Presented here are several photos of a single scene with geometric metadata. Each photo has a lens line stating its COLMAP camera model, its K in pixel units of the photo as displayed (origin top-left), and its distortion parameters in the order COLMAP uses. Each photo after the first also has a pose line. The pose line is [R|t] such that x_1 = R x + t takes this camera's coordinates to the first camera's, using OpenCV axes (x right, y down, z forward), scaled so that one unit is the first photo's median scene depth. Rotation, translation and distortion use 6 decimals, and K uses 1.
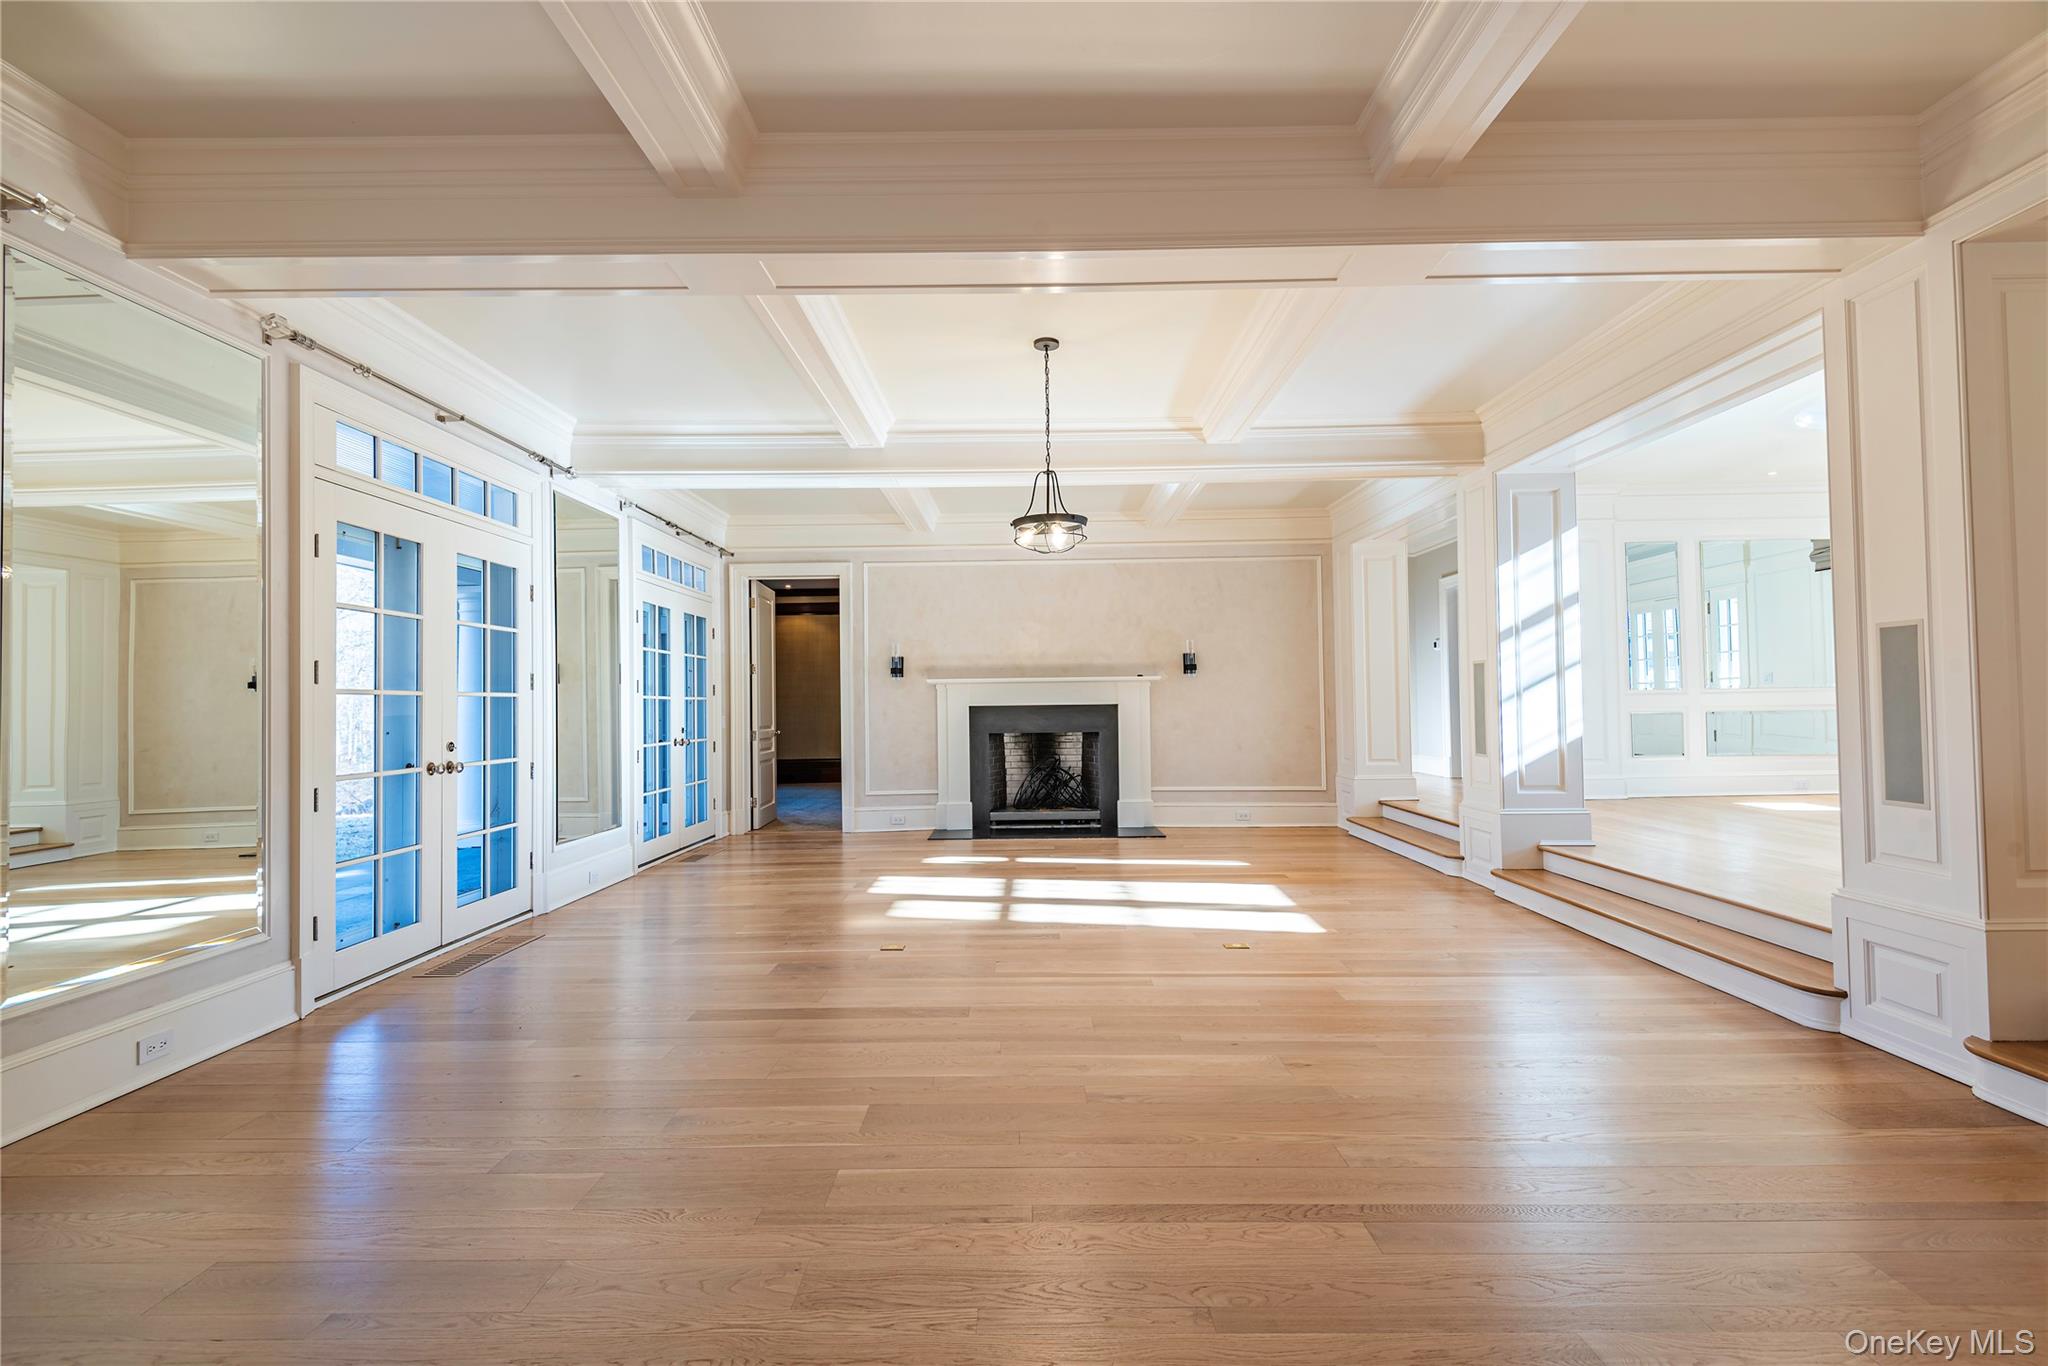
lens RADIAL K [[934.0, 0, 1021.5], [0, 934.0, 682.1], [0, 0, 1]] dist [0.028393, -0.014561]
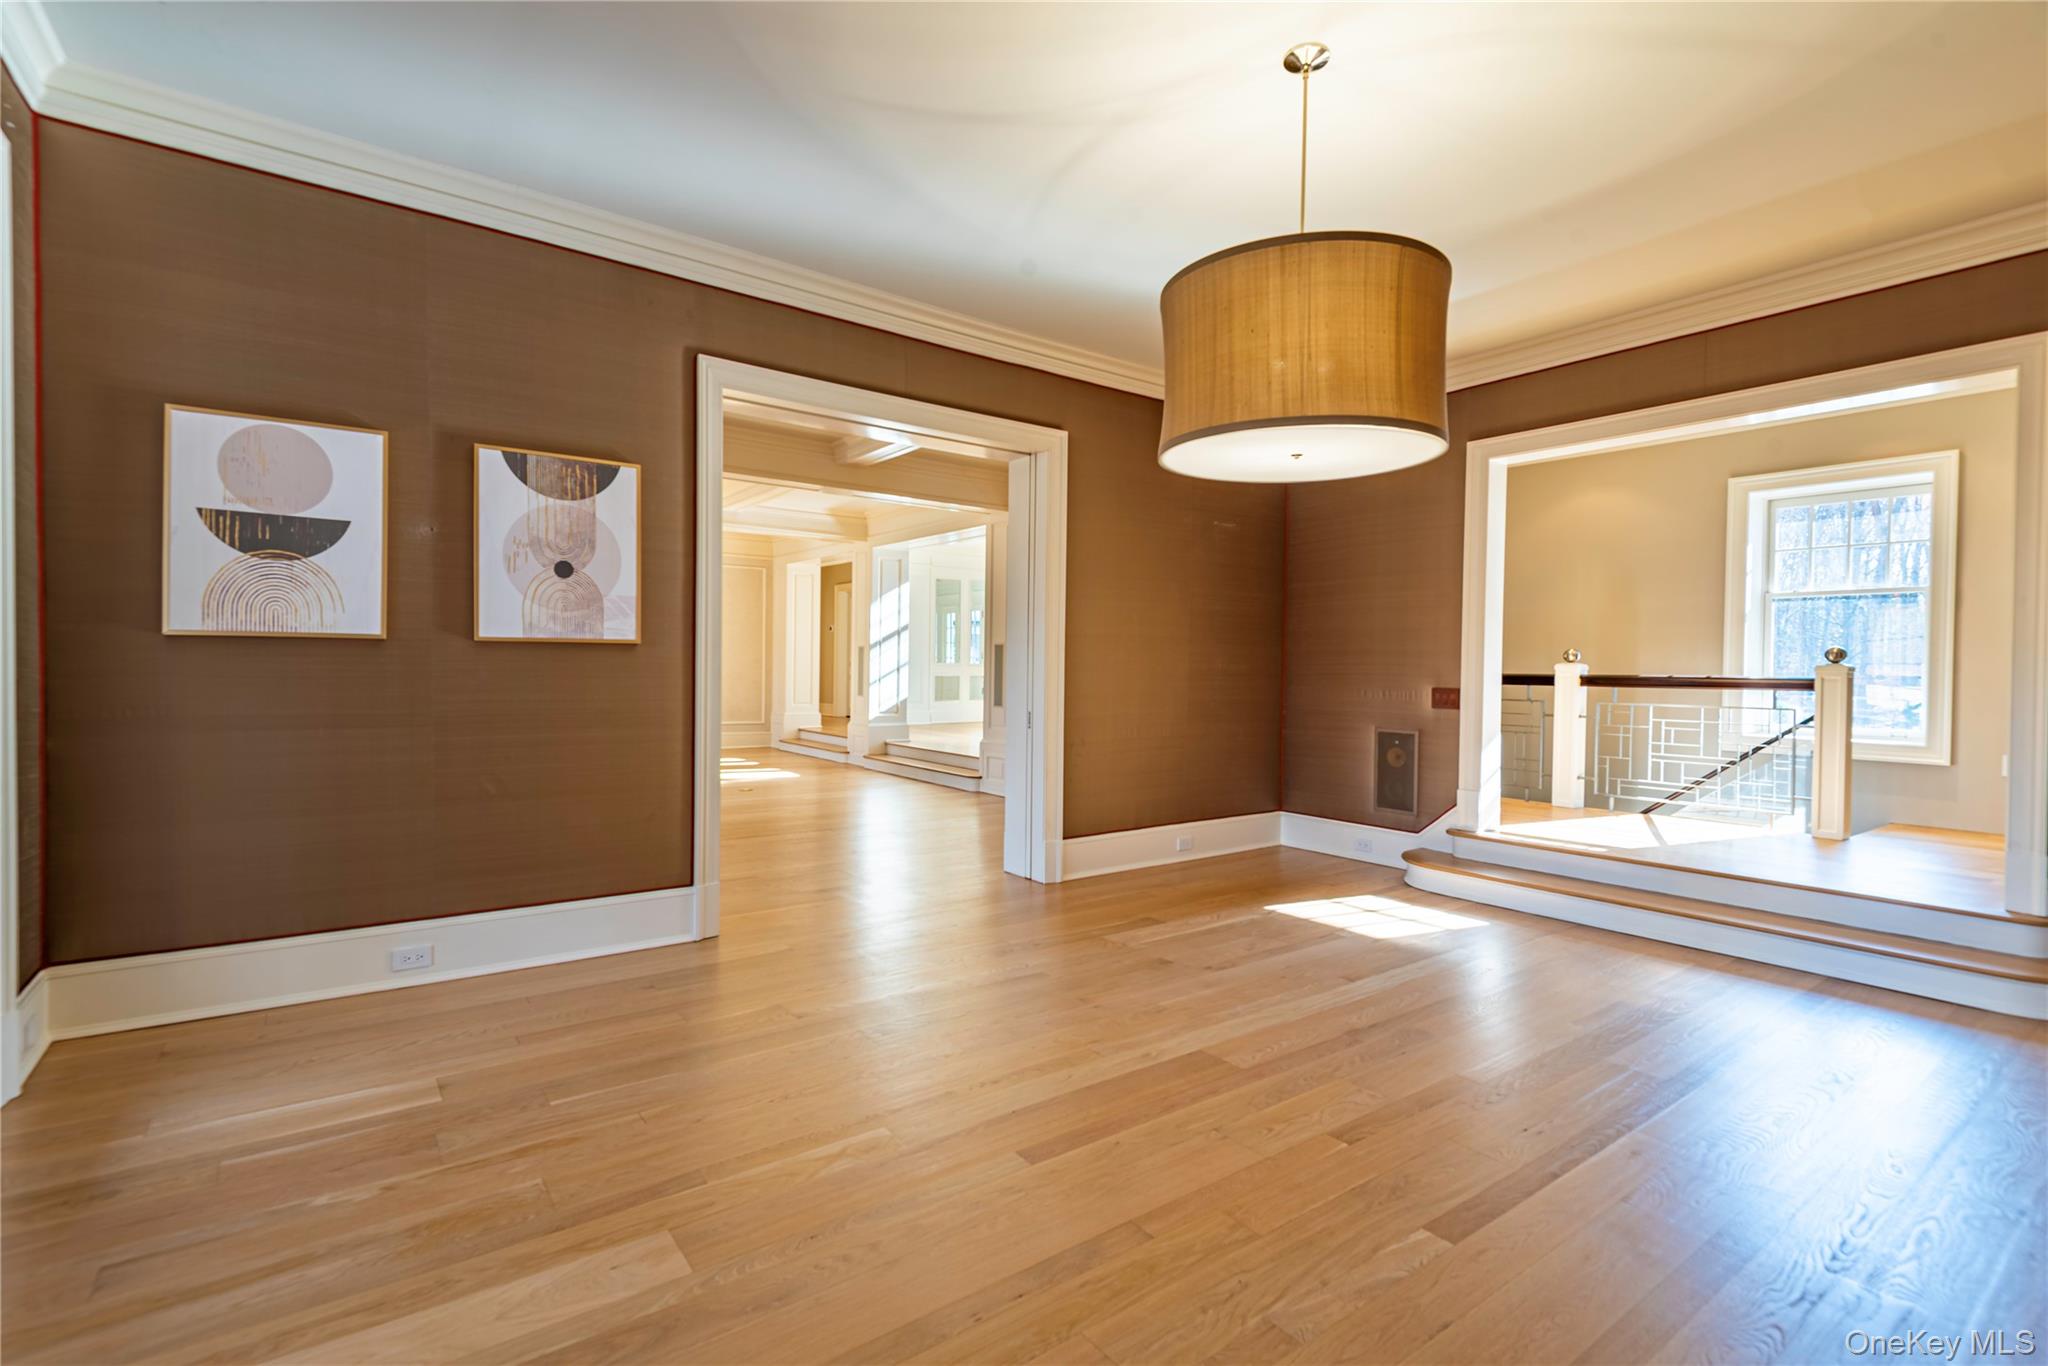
lens RADIAL K [[934.0, 0, 1021.5], [0, 934.0, 682.1], [0, 0, 1]] dist [0.028393, -0.014561]
pose [[0.800716, 0.016179, 0.598825, -0.387660], [-0.040240, 0.998830, 0.026820, -0.013840], [-0.597691, -0.045572, 0.800431, -0.713474]]
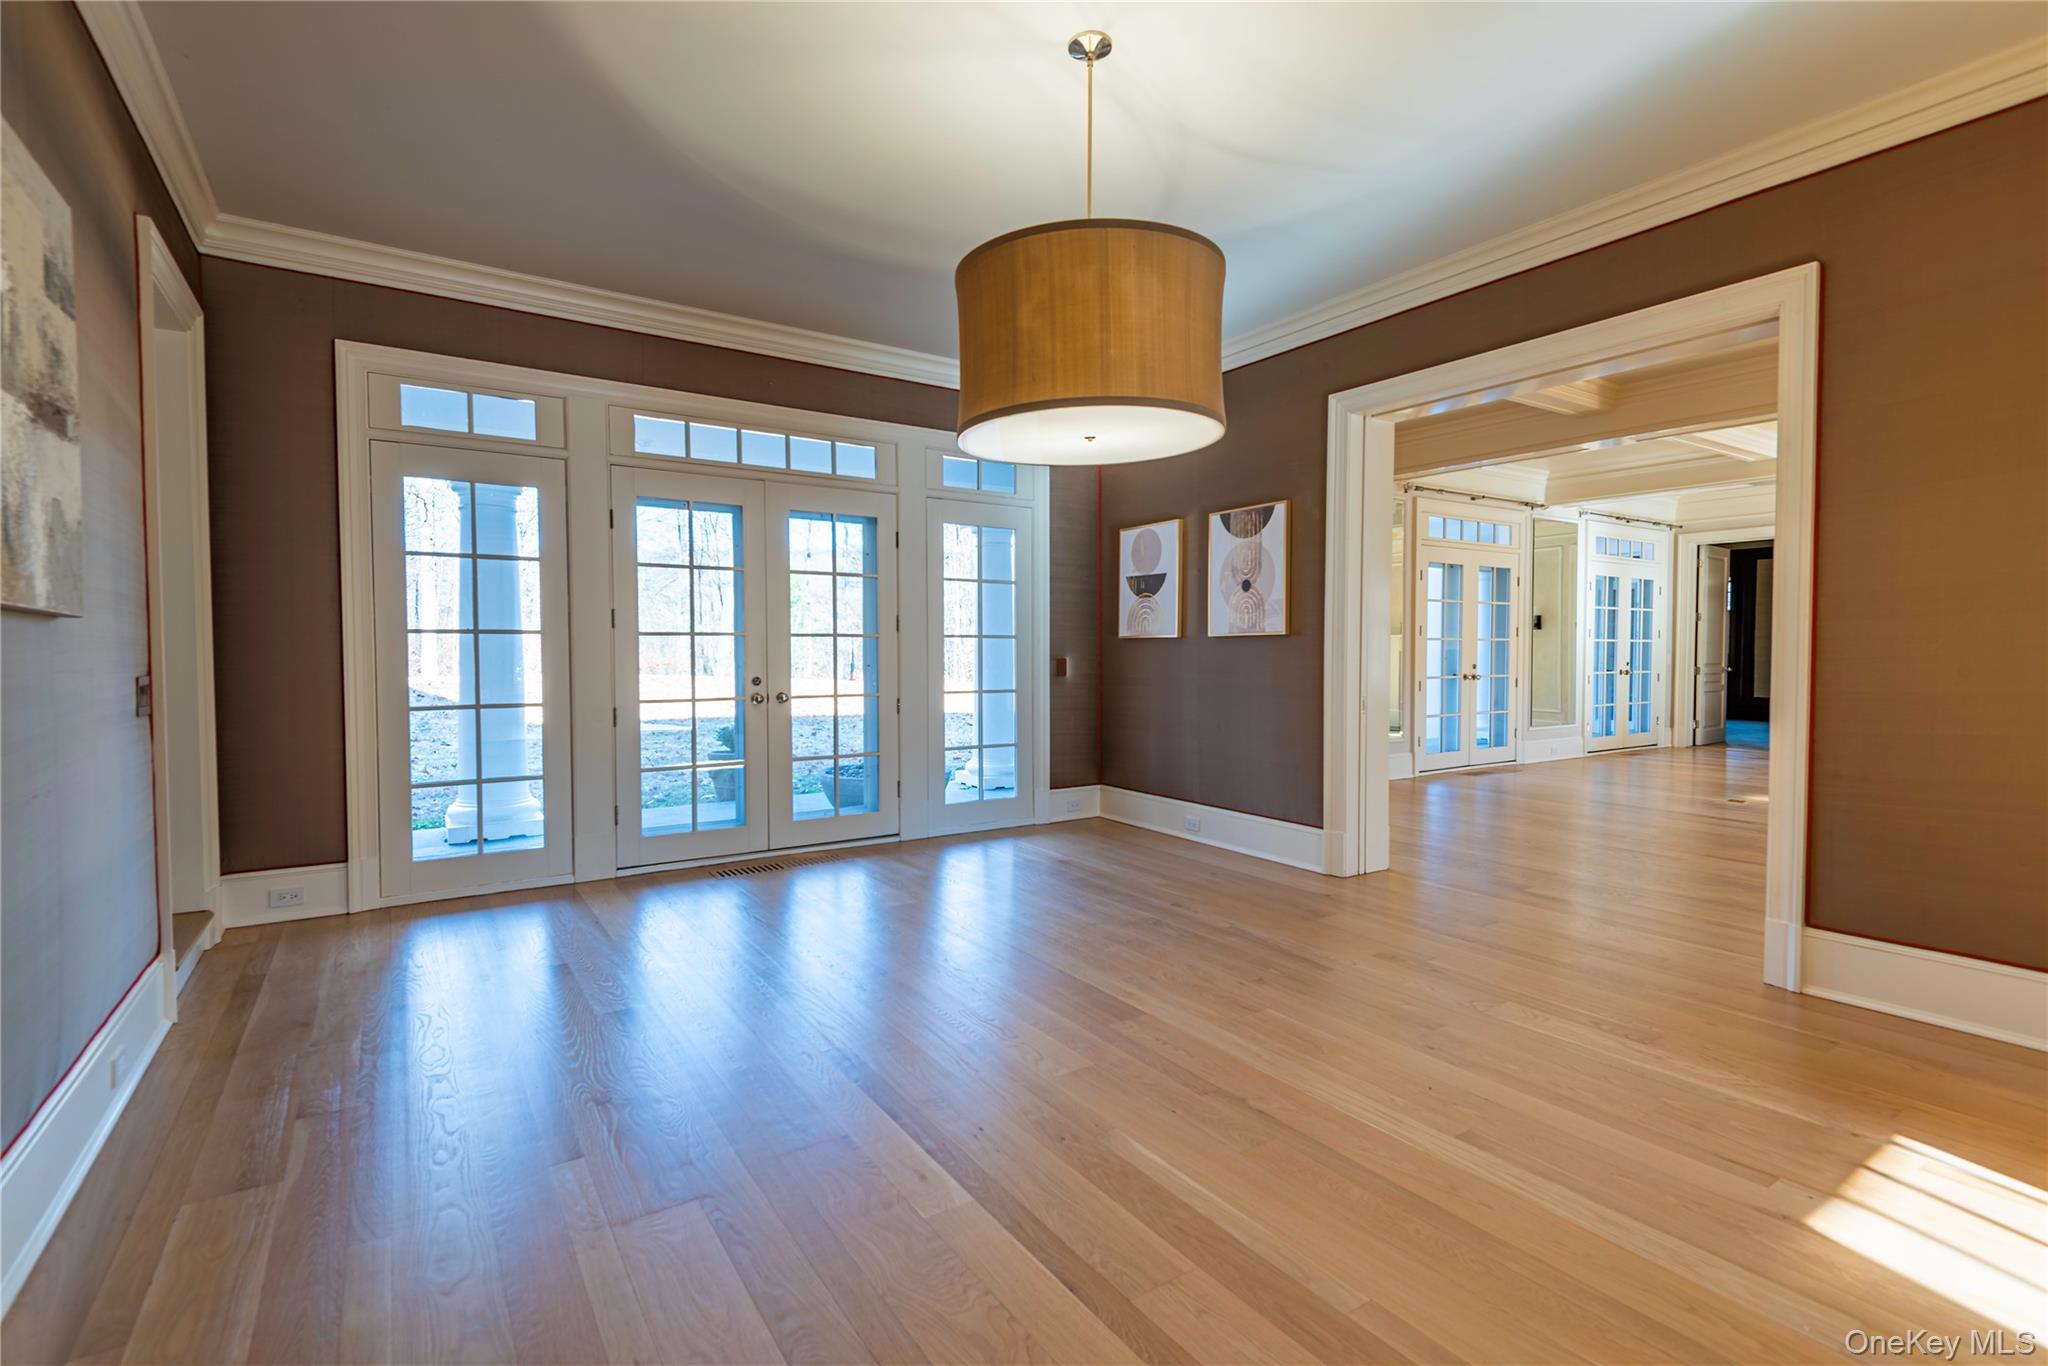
lens RADIAL K [[934.0, 0, 1021.5], [0, 934.0, 682.1], [0, 0, 1]] dist [0.028393, -0.014561]
pose [[0.559162, 0.043687, -0.827906, 0.401033], [0.012426, 0.998057, 0.061058, -0.024716], [0.828965, -0.044430, 0.557533, -0.718179]]
